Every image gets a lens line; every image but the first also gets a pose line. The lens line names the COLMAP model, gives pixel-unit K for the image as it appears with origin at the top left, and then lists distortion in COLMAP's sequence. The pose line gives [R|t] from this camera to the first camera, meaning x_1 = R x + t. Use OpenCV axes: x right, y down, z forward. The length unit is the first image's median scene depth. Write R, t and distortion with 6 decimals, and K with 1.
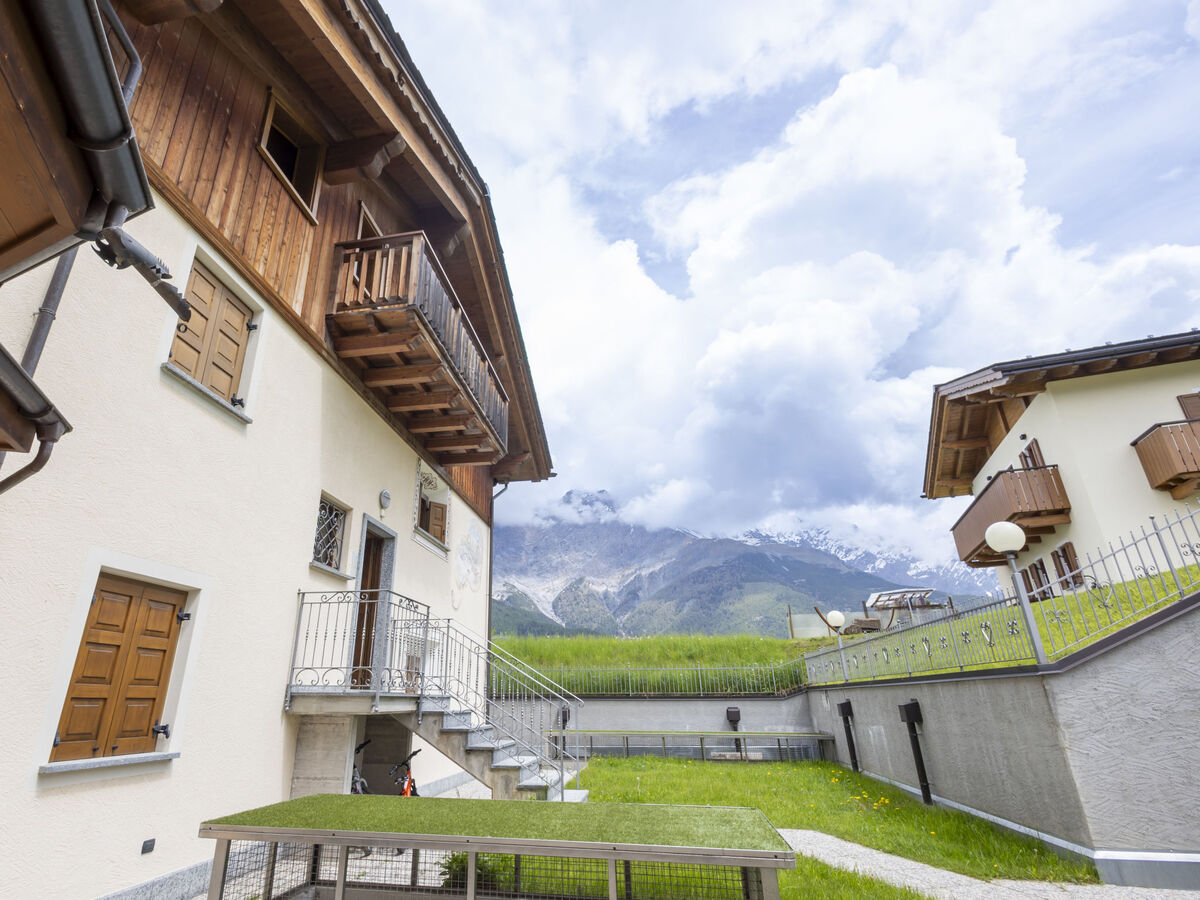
lens RADIAL K [[617.0, 0, 521.6], [0, 617.0, 445.3], [0, 0, 1]] dist [0.006410, -0.000221]
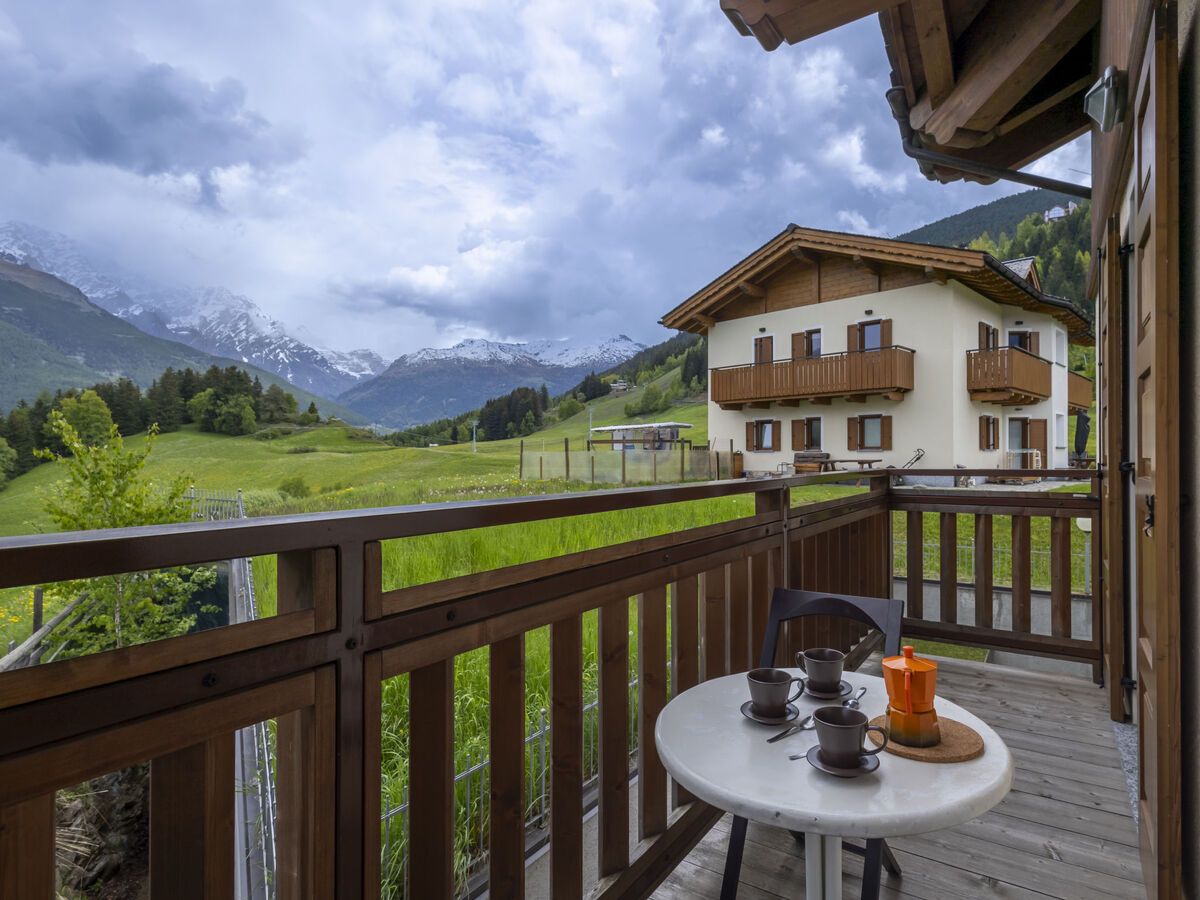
lens RADIAL K [[635.3, 0, 648.9], [0, 635.3, 455.1], [0, 0, 1]] dist [0.006355, -0.000561]
pose [[0.353992, 0.000465, 0.935248, -0.401784], [-0.358094, 0.923863, 0.135080, 0.230046], [-0.863978, -0.382724, 0.327206, 0.995661]]
